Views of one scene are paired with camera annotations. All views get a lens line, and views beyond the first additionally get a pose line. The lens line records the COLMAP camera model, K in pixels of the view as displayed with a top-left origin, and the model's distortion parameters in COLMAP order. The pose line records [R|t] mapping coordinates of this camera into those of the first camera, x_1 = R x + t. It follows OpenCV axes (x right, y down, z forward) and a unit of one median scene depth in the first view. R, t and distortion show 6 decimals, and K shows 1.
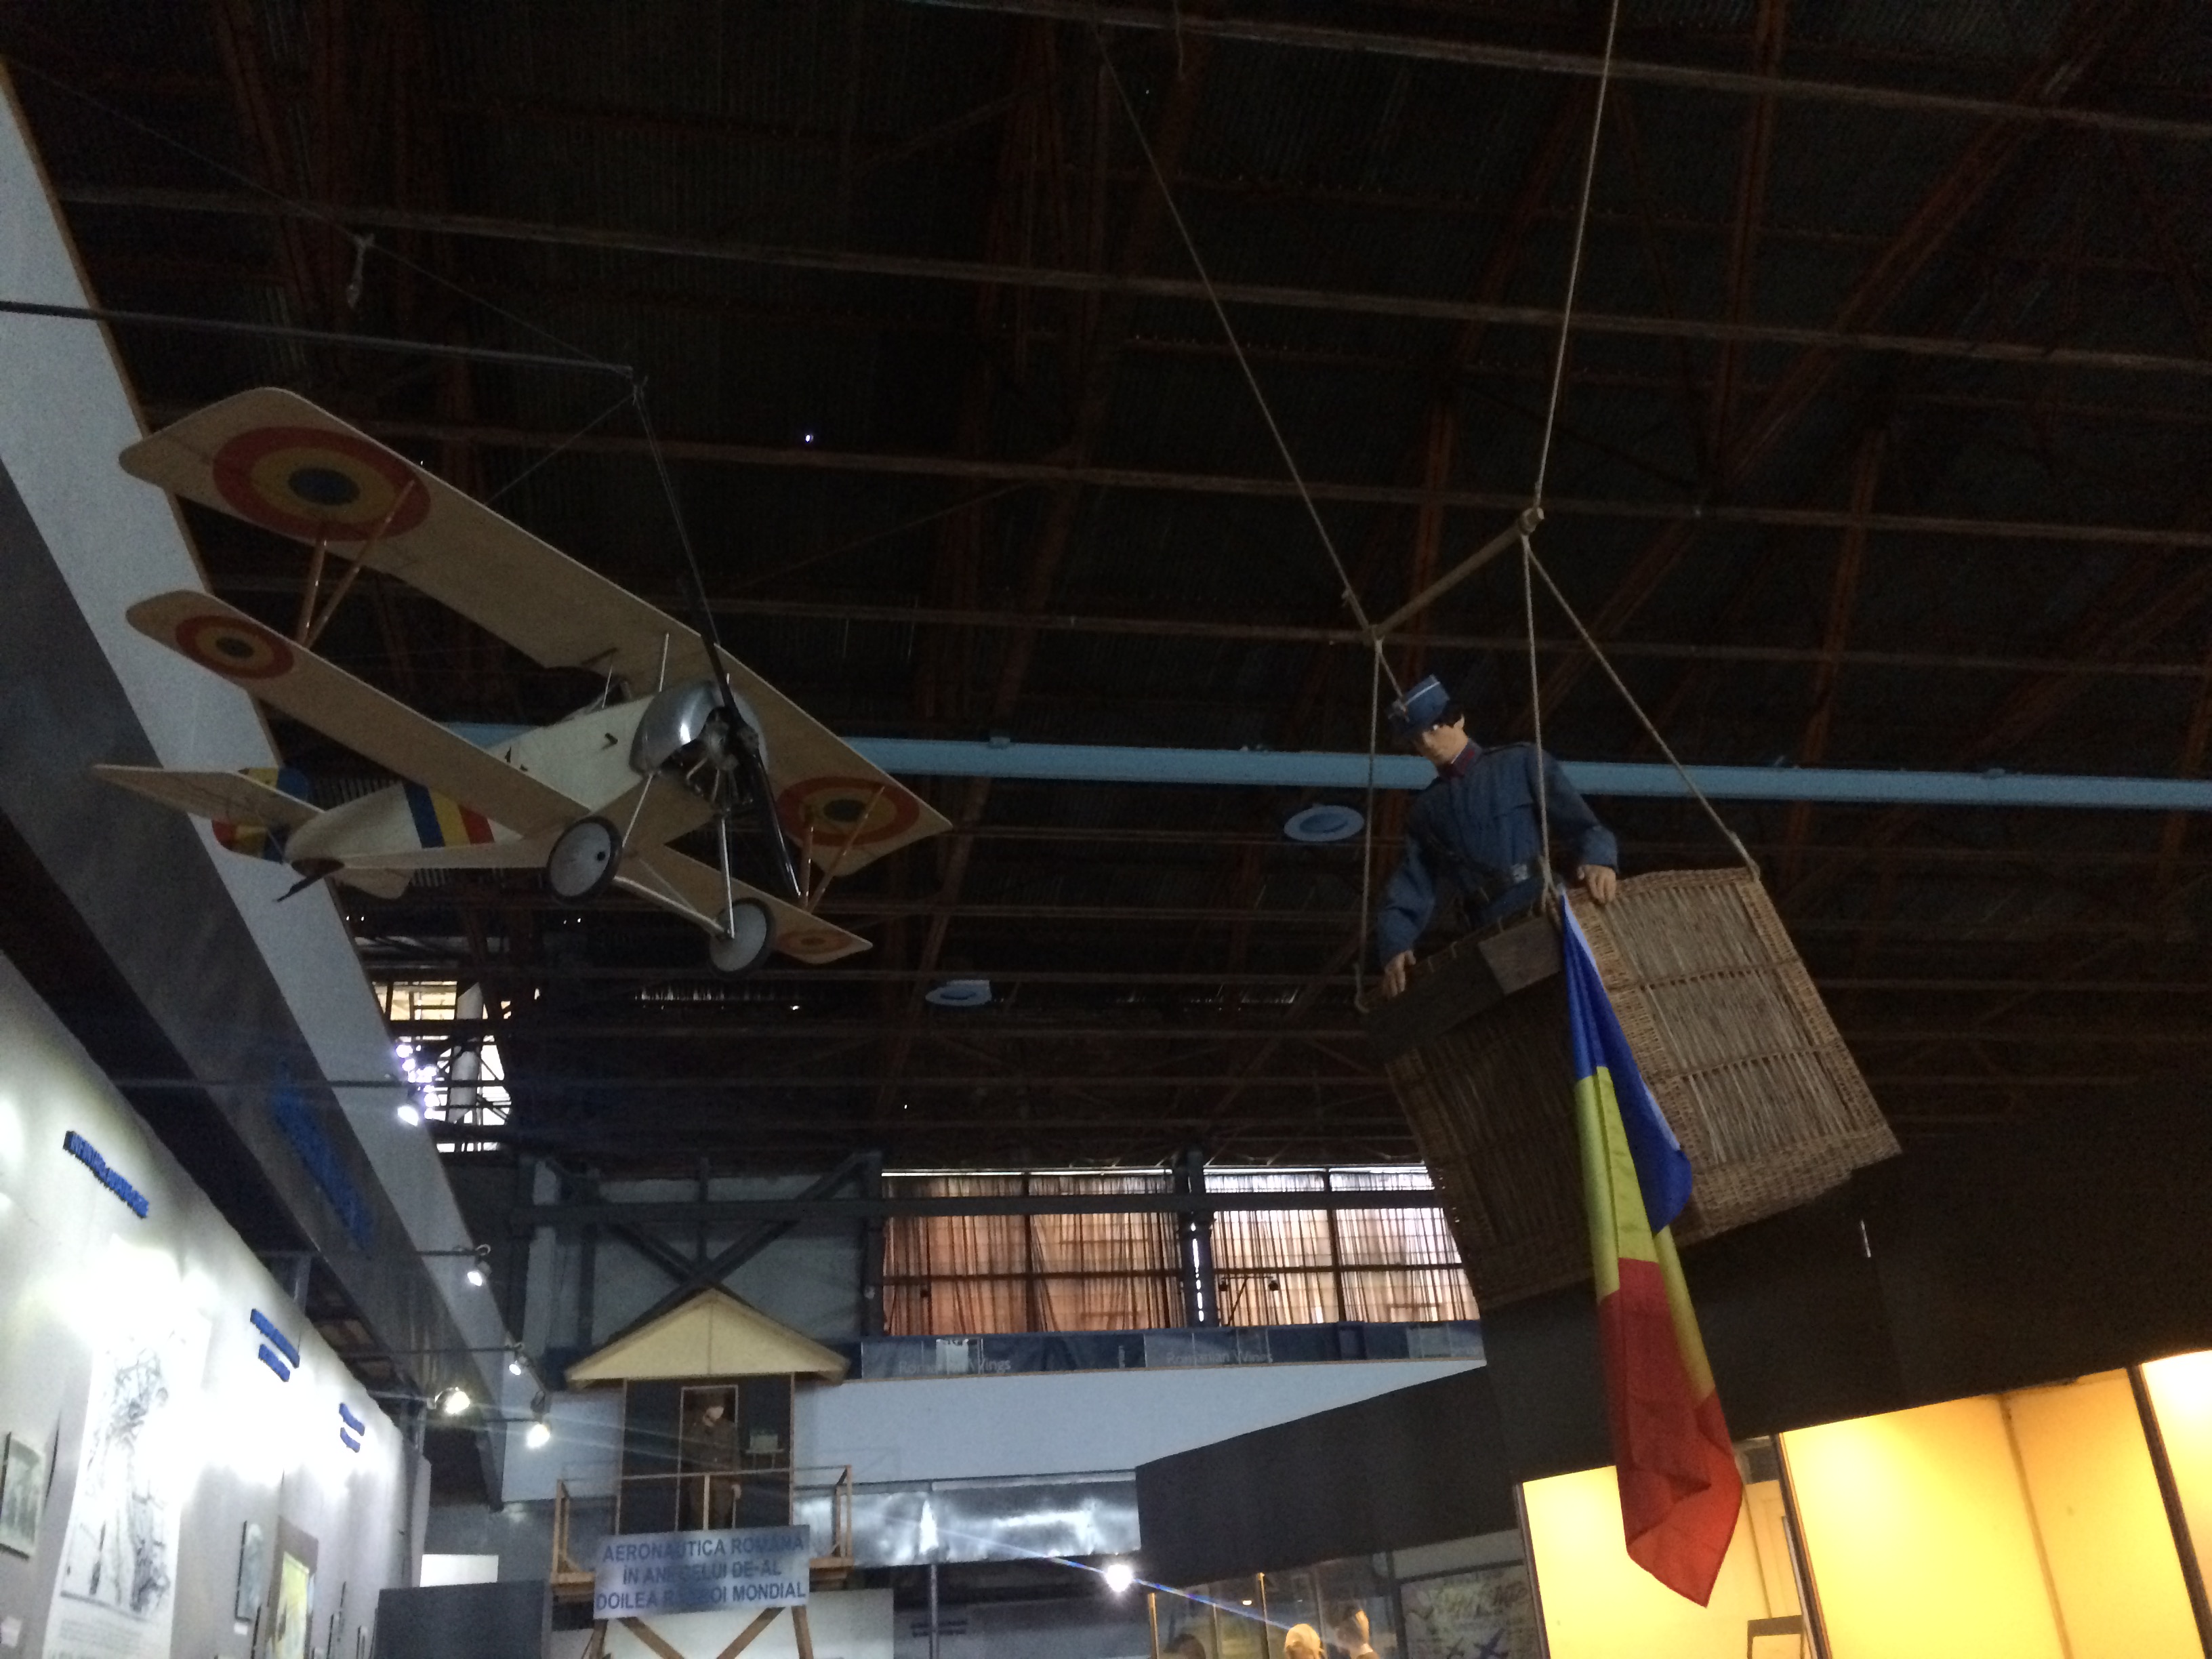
lens RADIAL K [[1887.5, 0, 1106.0], [0, 1887.5, 829.5], [0, 0, 1]] dist [0.087139, -0.098104]
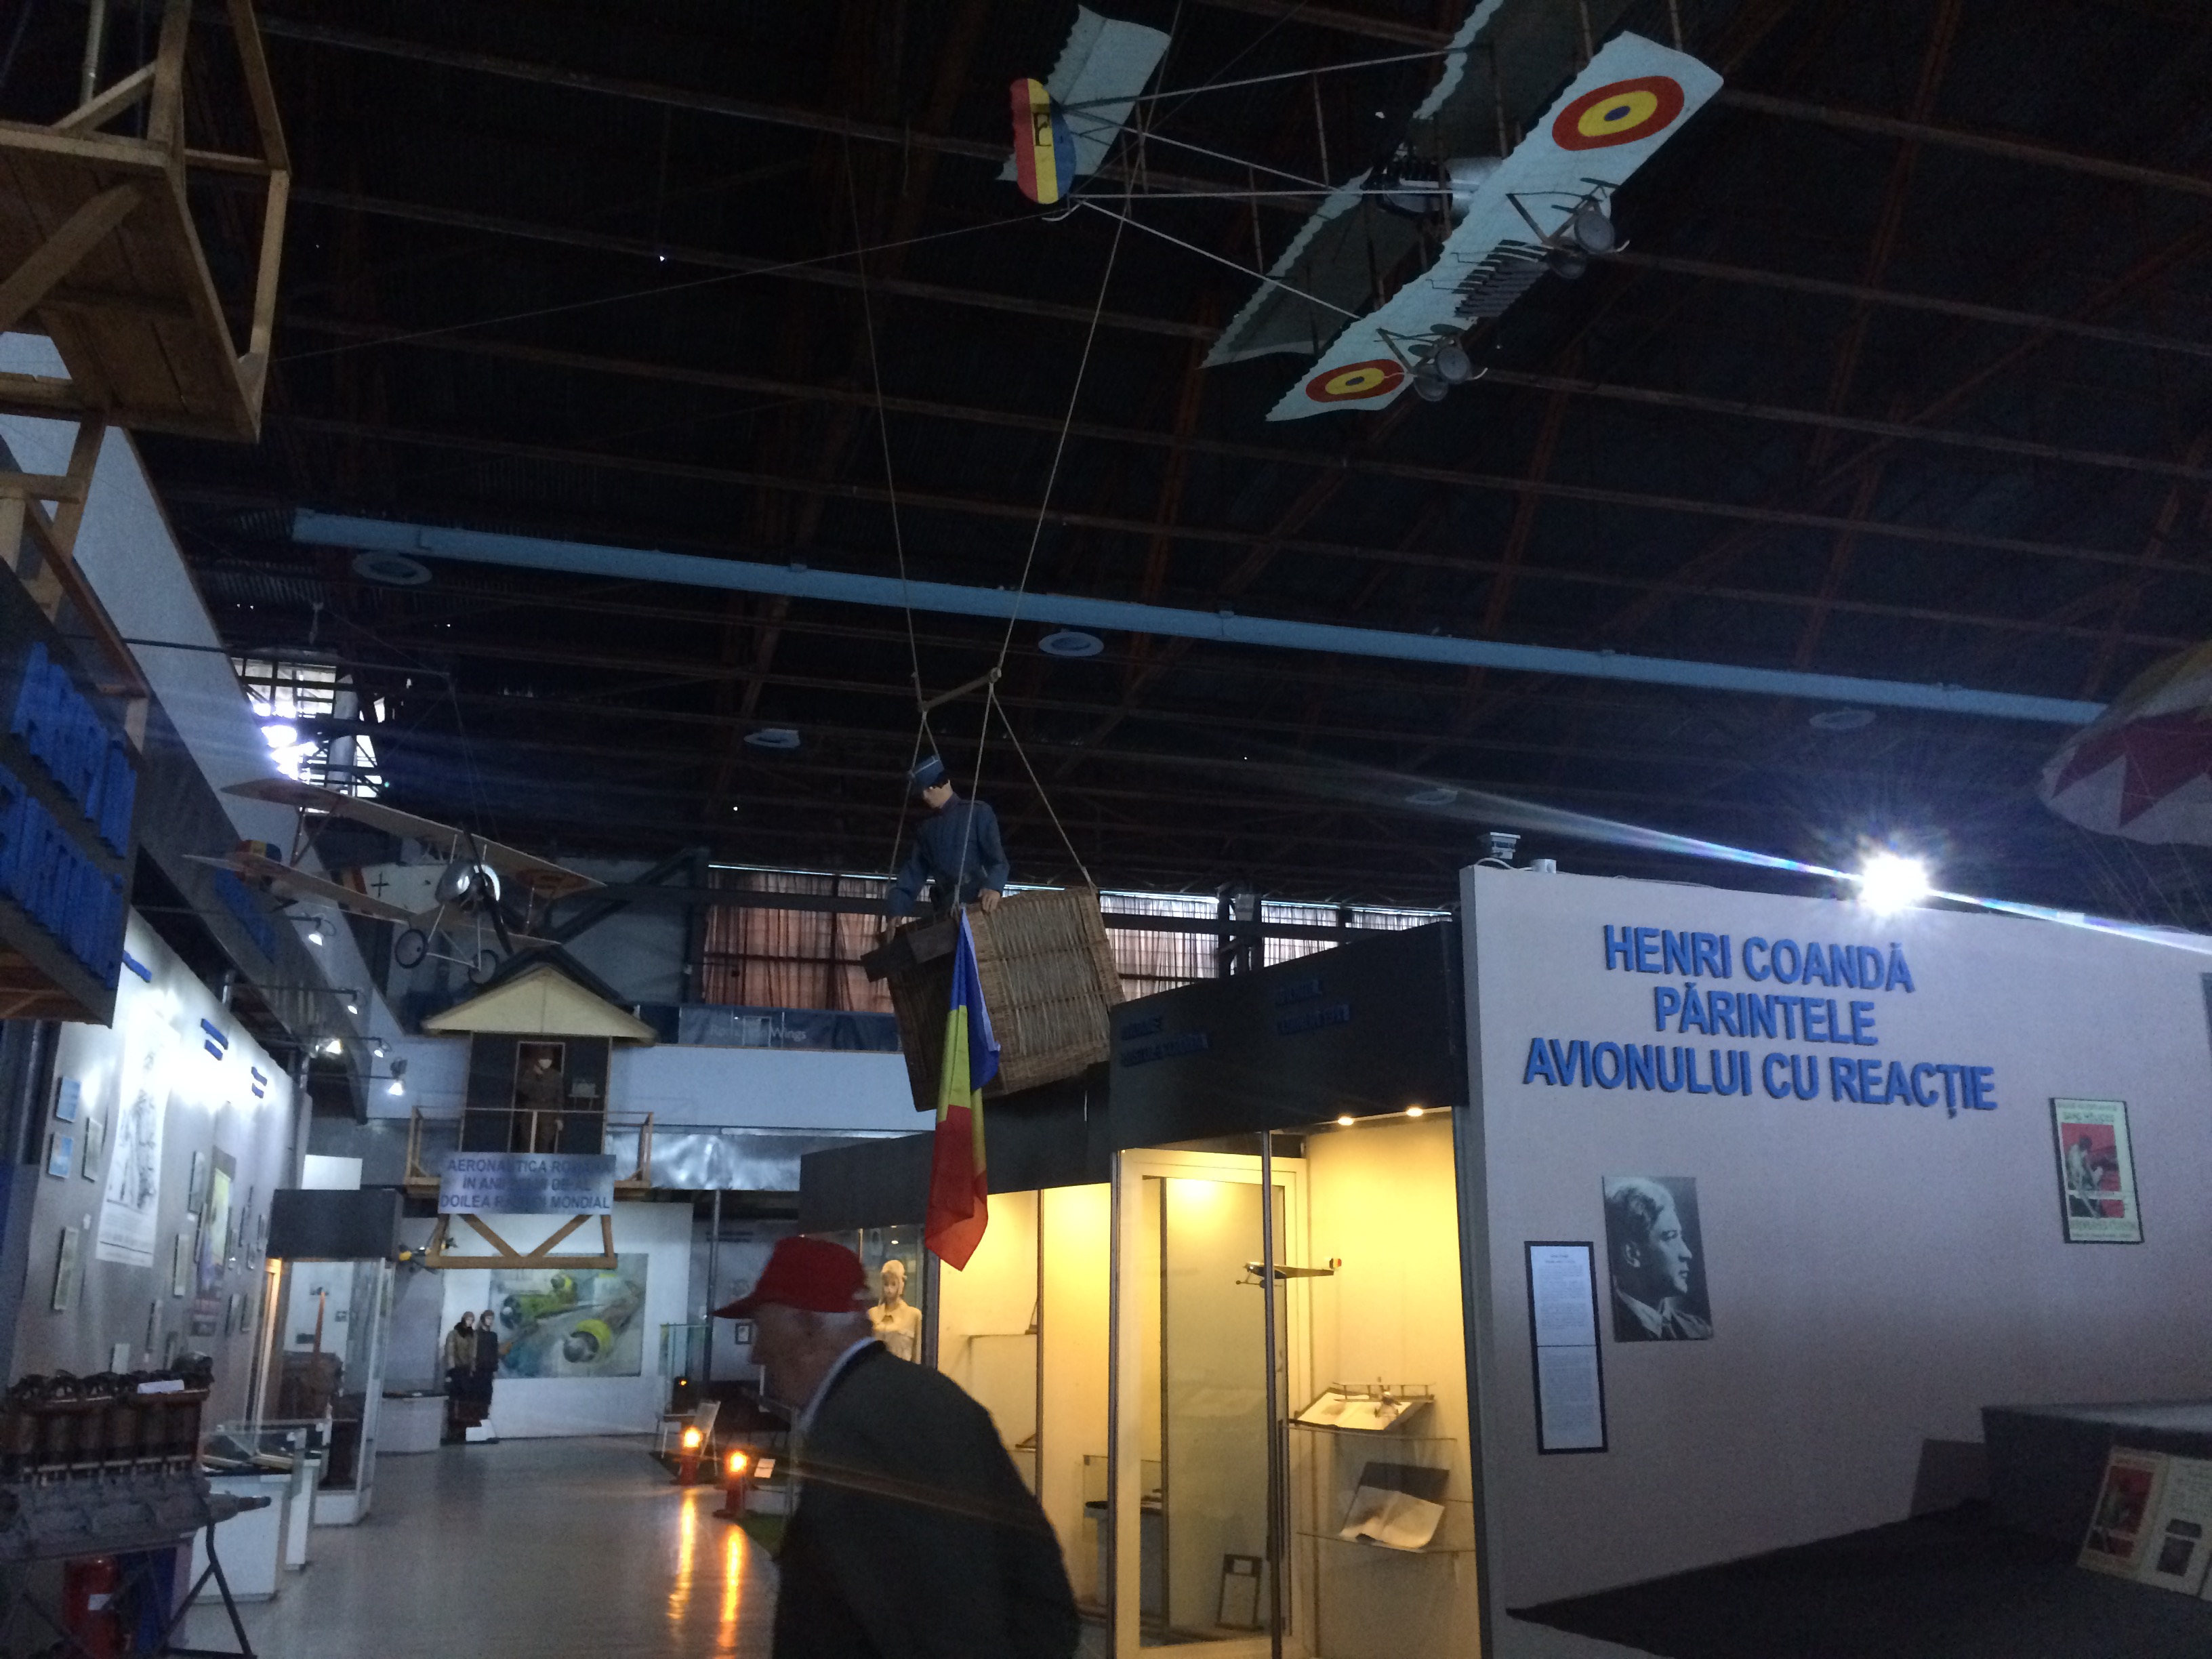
lens RADIAL K [[1860.2, 0, 1106.0], [0, 1860.2, 829.5], [0, 0, 1]] dist [0.048018, -0.004171]
pose [[0.993683, 0.086660, 0.071305, 0.058243], [-0.097813, 0.980279, 0.171711, -0.088258], [-0.055019, -0.177601, 0.982563, -0.188729]]
